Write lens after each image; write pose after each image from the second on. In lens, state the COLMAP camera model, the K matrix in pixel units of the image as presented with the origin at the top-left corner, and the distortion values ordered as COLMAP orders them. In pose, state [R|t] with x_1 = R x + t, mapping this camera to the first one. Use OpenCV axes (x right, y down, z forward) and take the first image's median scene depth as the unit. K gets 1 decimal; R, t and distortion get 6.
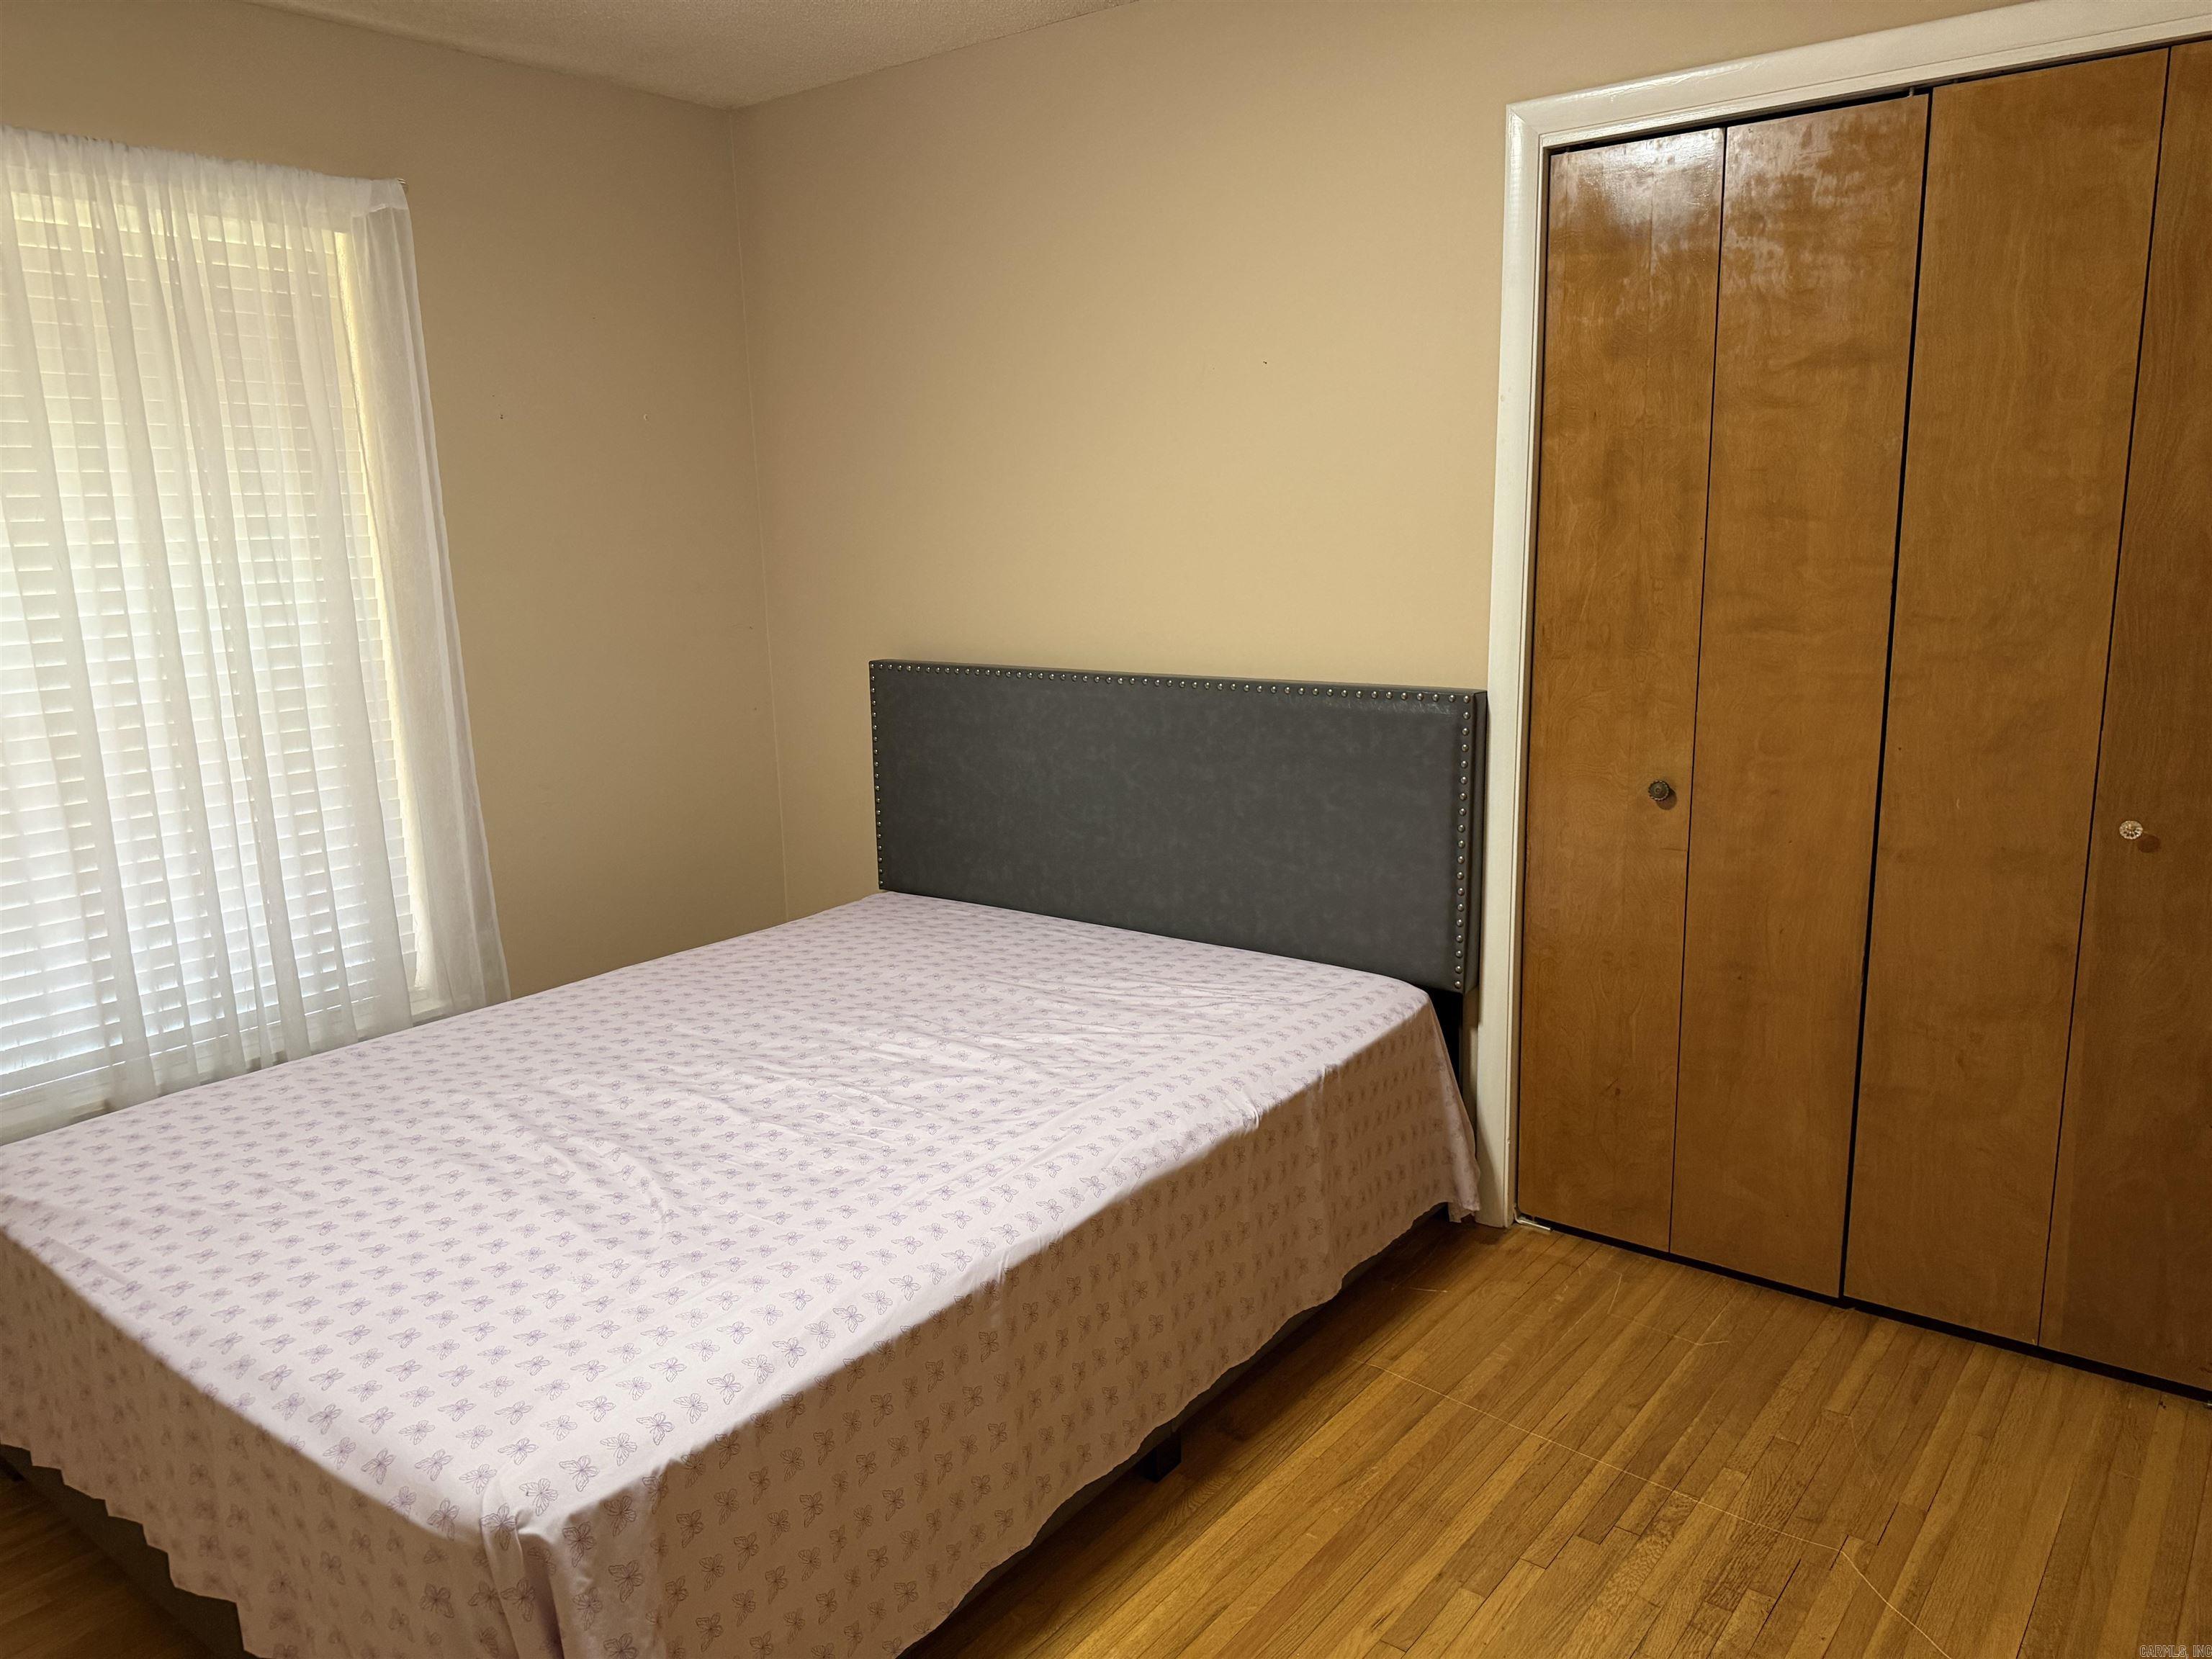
lens RADIAL K [[1560.5, 0, 1098.7], [0, 1560.5, 826.3], [0, 0, 1]] dist [0.071539, -0.048931]
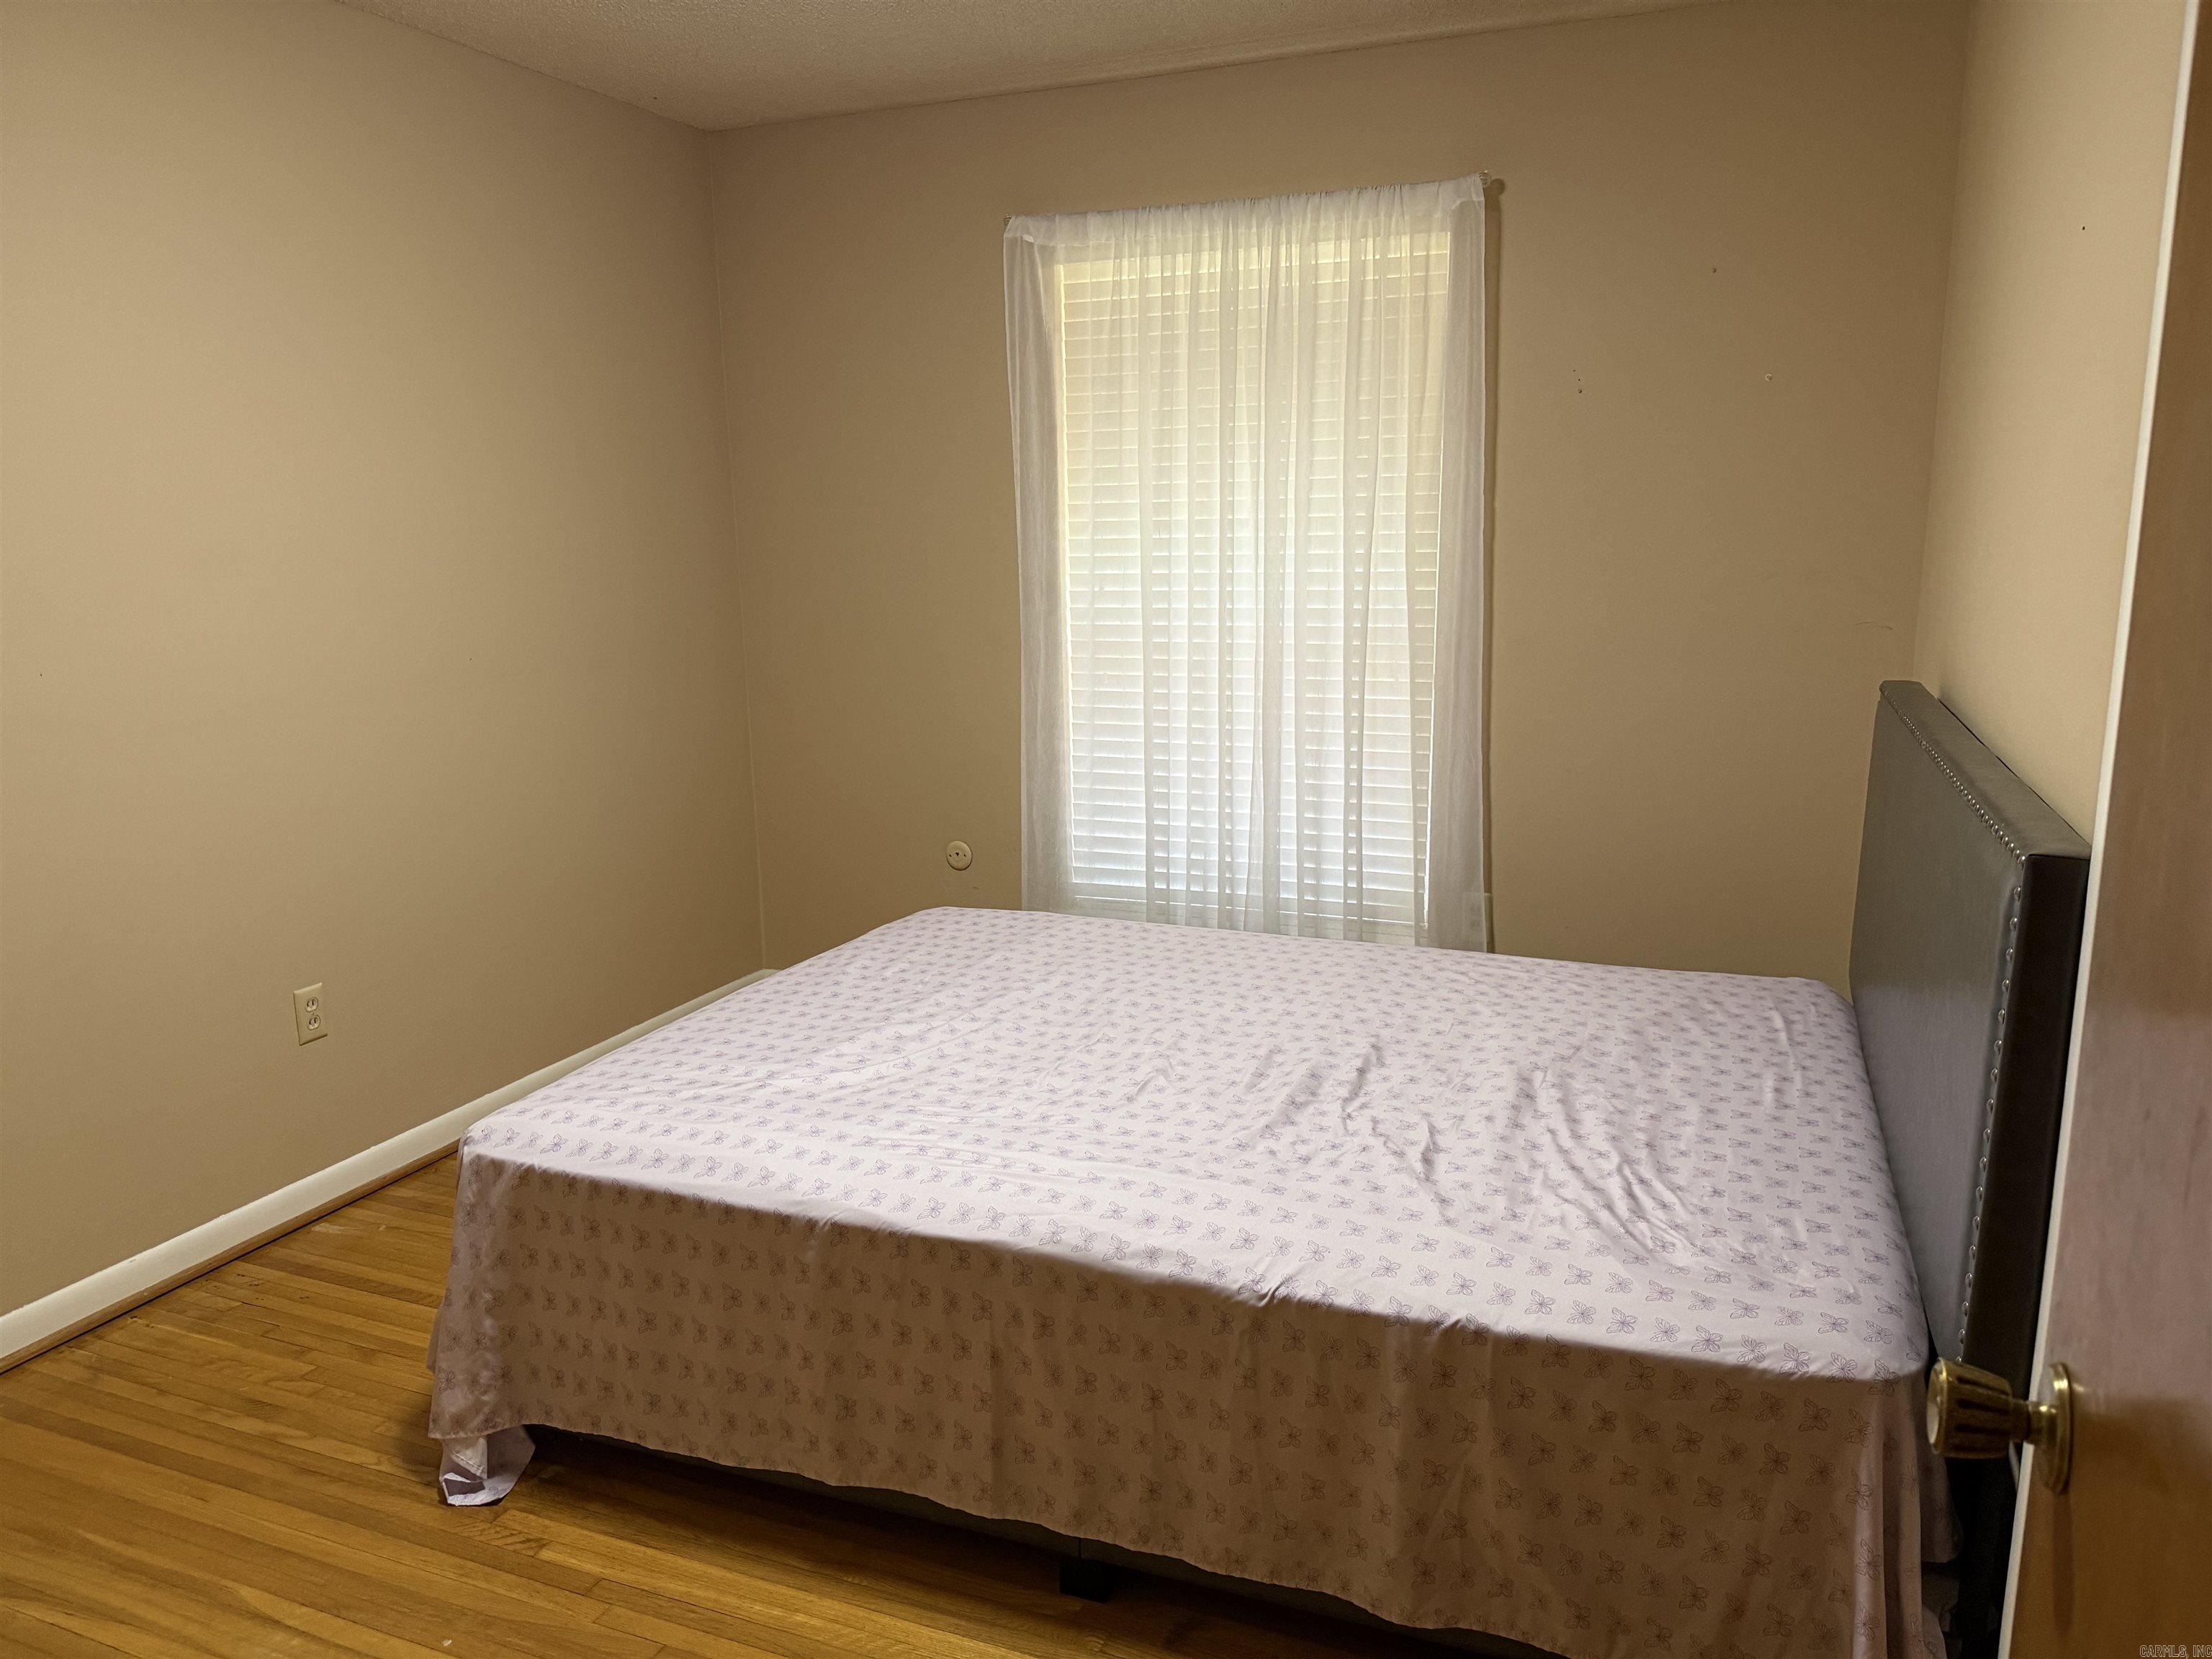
lens RADIAL K [[1560.5, 0, 1098.7], [0, 1560.5, 826.3], [0, 0, 1]] dist [0.071539, -0.048931]
pose [[0.279471, 0.209981, -0.936912, 0.670885], [-0.185047, 0.969279, 0.162037, -0.129370], [0.942154, 0.128088, 0.309742, 0.587074]]
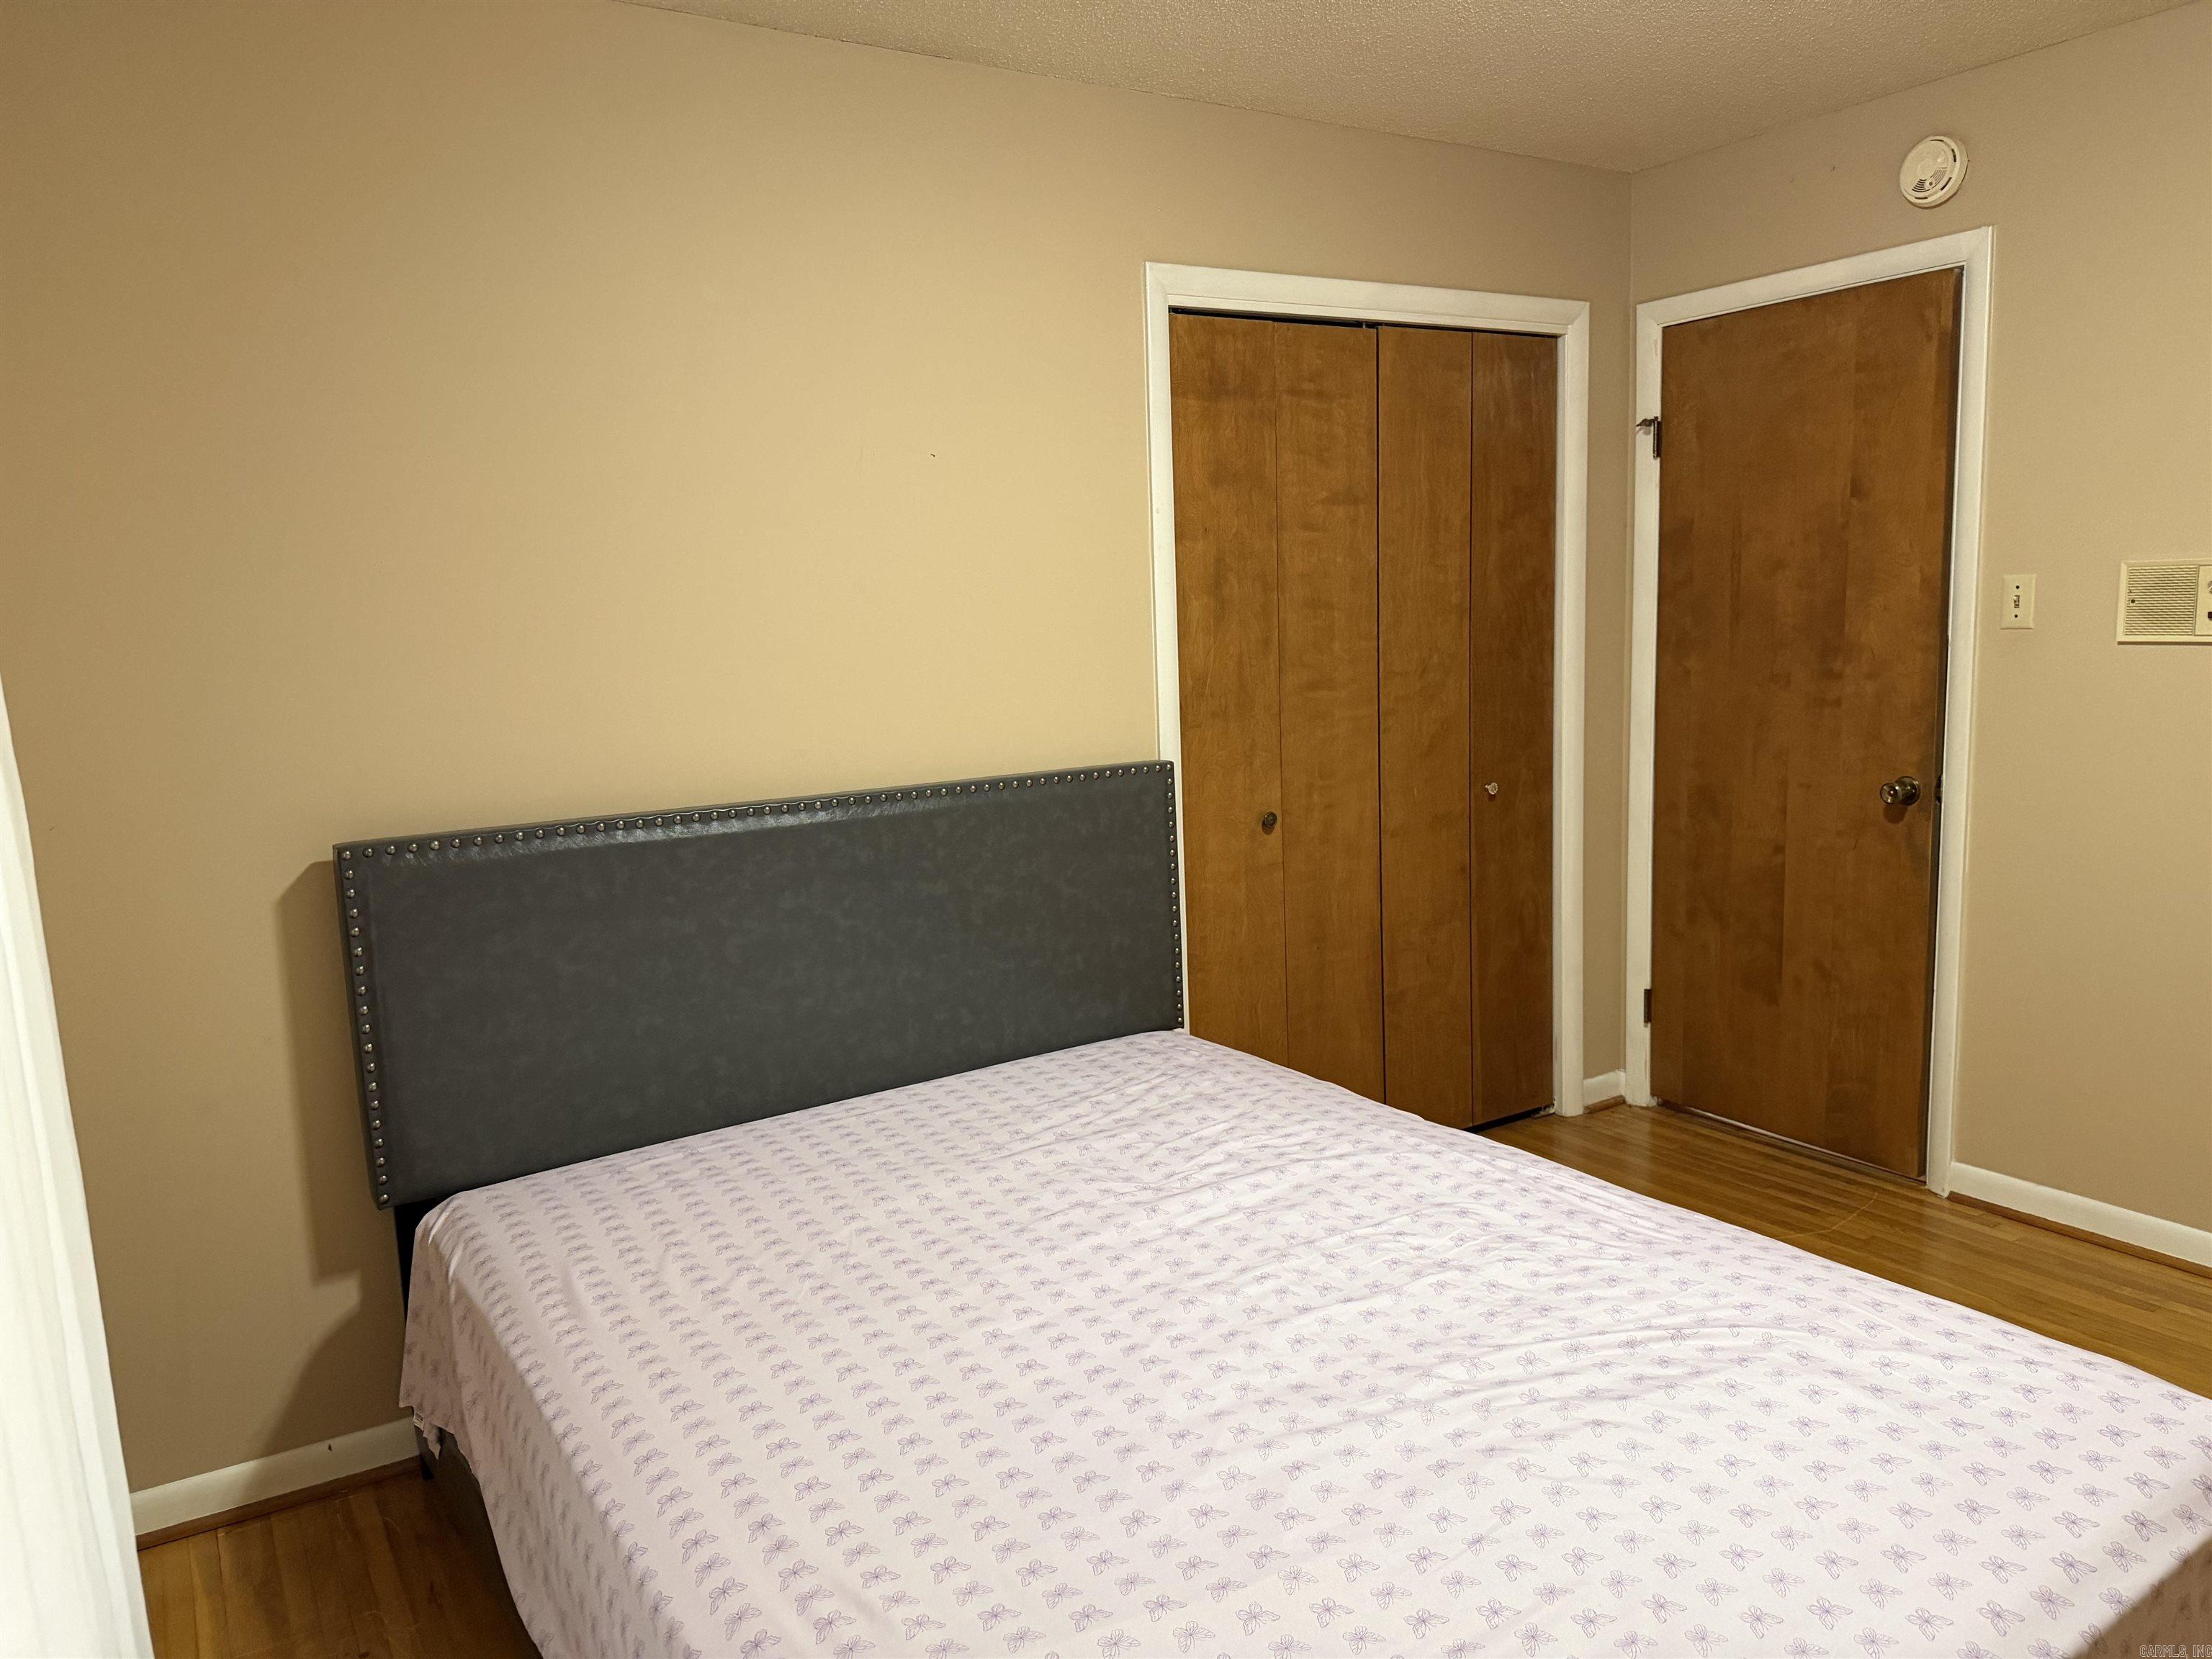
lens RADIAL K [[1563.2, 0, 1104.1], [0, 1563.2, 837.0], [0, 0, 1]] dist [0.132506, -0.053468]
pose [[0.325203, -0.132946, 0.936252, -0.907918], [0.213447, 0.974837, 0.064285, -0.123195], [-0.921240, 0.178934, 0.345397, 0.701516]]
